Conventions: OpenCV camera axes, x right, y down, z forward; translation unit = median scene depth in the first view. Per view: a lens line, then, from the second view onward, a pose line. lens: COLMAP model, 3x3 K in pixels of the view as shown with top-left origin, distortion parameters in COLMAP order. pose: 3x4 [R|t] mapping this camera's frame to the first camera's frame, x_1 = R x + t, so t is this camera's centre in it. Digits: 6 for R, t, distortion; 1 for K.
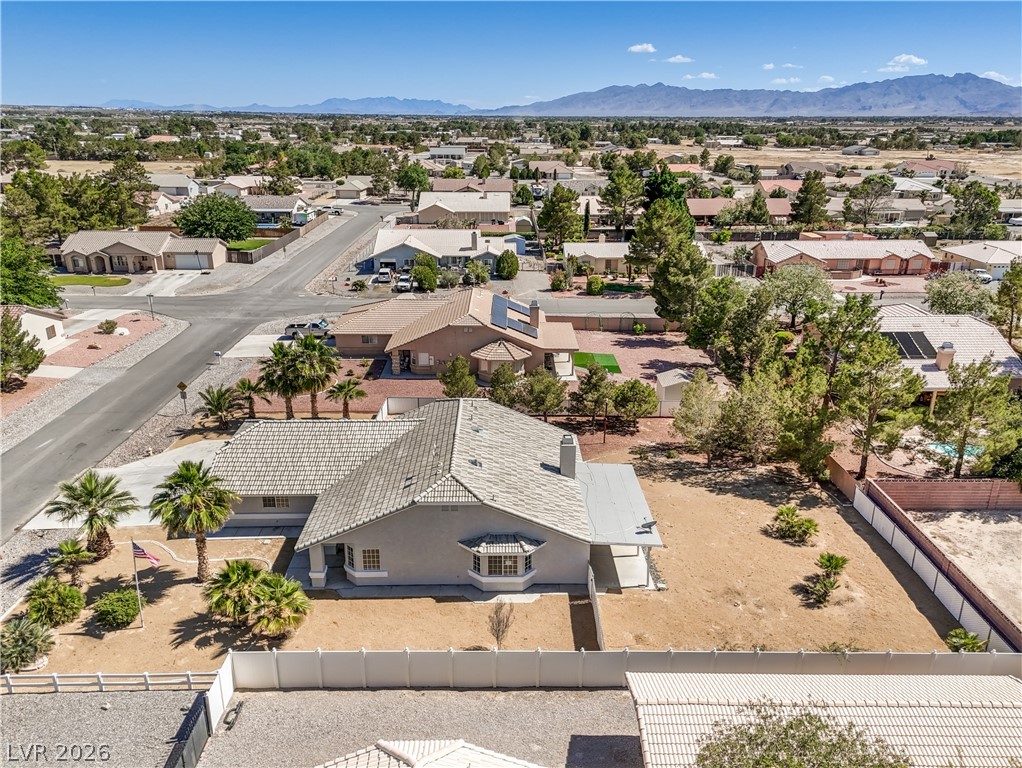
lens RADIAL K [[760.7, 0, 511.0], [0, 760.7, 384.0], [0, 0, 1]] dist [0.062873, -0.043555]
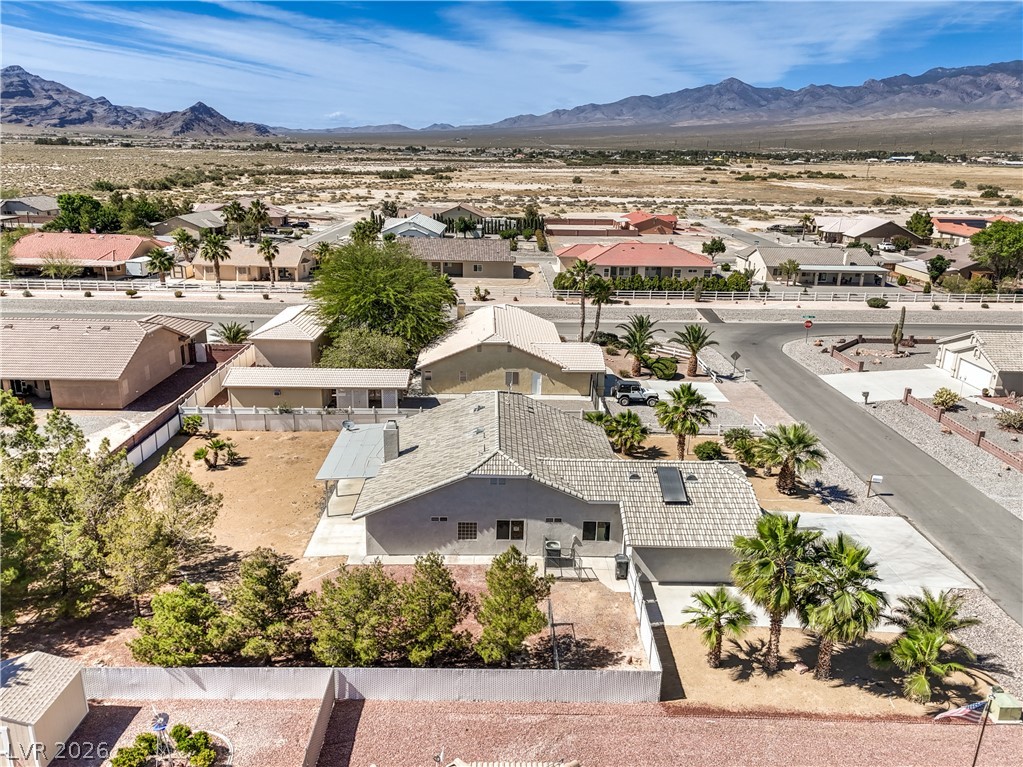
lens RADIAL K [[754.1, 0, 521.1], [0, 754.1, 402.0], [0, 0, 1]] dist [0.068272, -0.056029]
pose [[-0.999542, -0.017823, -0.024471, -0.058511], [-0.029091, 0.789167, 0.613489, -0.441656], [0.008377, 0.613920, -0.789324, 1.334739]]
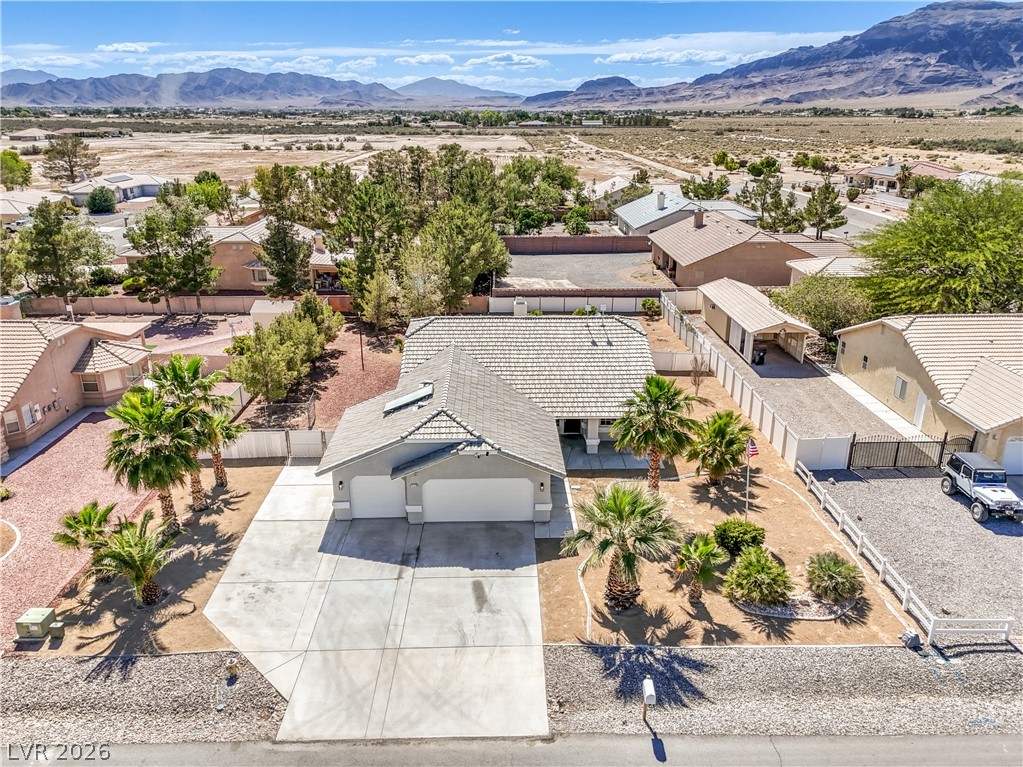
lens RADIAL K [[761.5, 0, 511.5], [0, 761.5, 383.5], [0, 0, 1]] dist [0.062873, -0.043555]
pose [[-0.007930, -0.341167, 0.939969, -0.794060], [0.331193, 0.886049, 0.324390, -0.147102], [-0.943530, 0.313884, 0.105966, 0.687712]]
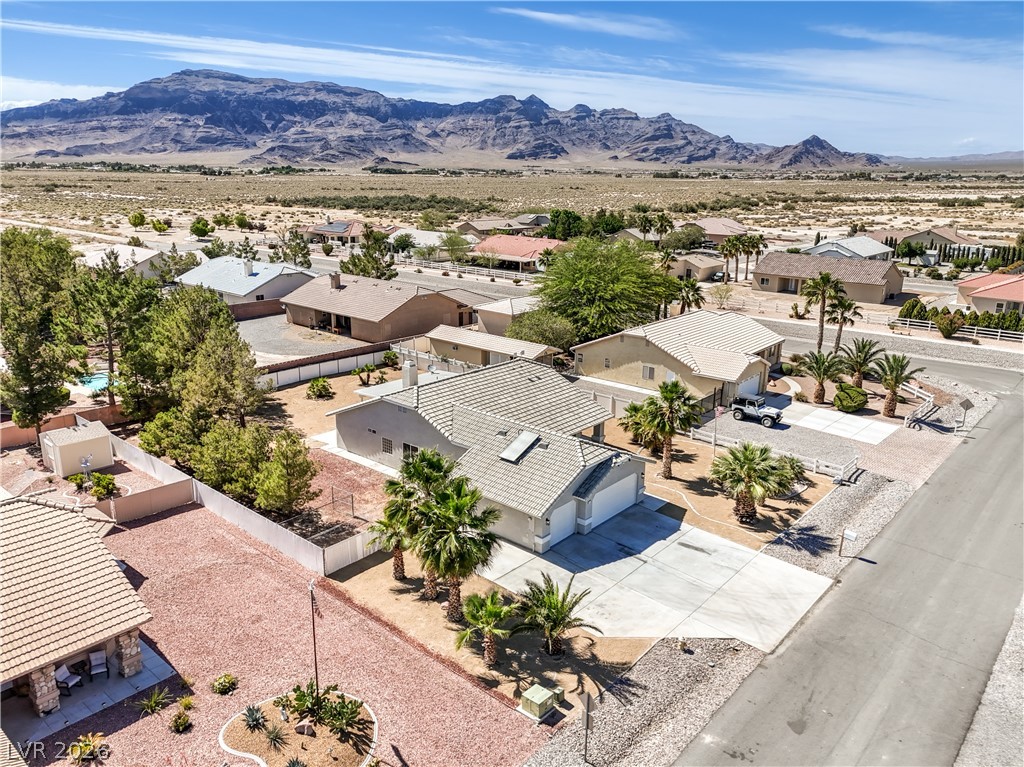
lens RADIAL K [[762.2, 0, 512.0], [0, 762.2, 383.5], [0, 0, 1]] dist [0.062873, -0.043555]
pose [[-0.753329, -0.191551, 0.629129, -0.662875], [0.202308, 0.842752, 0.498839, -0.384252], [-0.625753, 0.503068, -0.596117, 1.251558]]
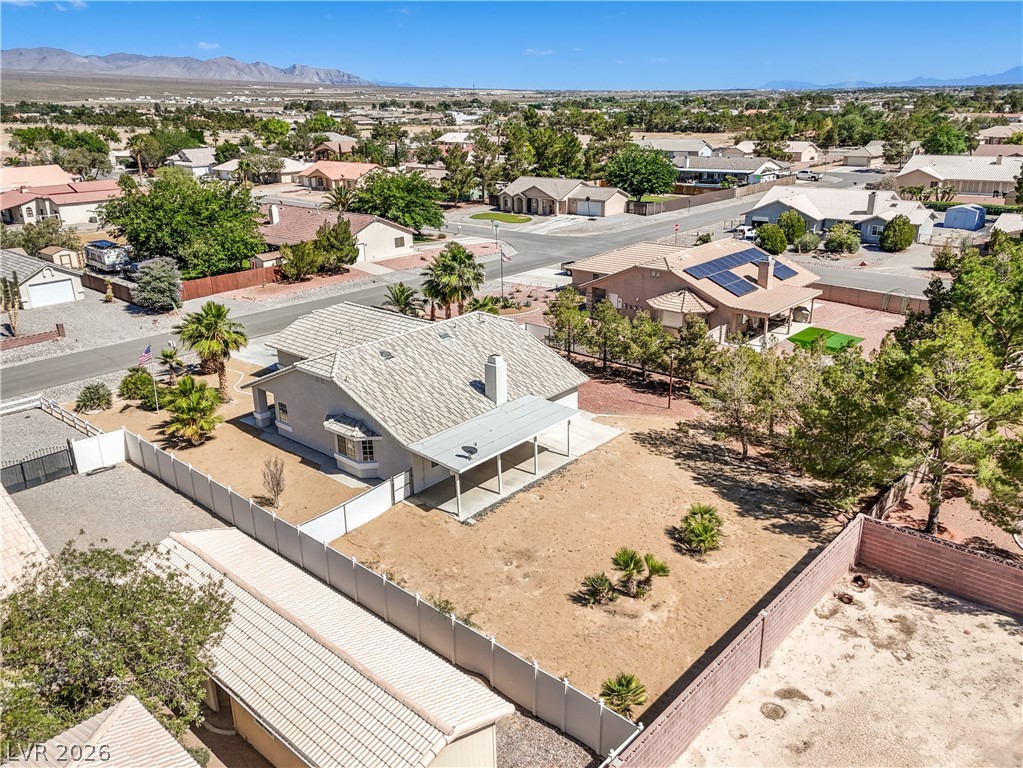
lens RADIAL K [[785.2, 0, 500.8], [0, 785.2, 385.5], [0, 0, 1]] dist [0.081054, -0.060922]
pose [[0.730152, 0.213862, -0.648954, 0.521839], [-0.203912, 0.974678, 0.091778, 0.011090], [0.652149, 0.065318, 0.755272, 0.210671]]
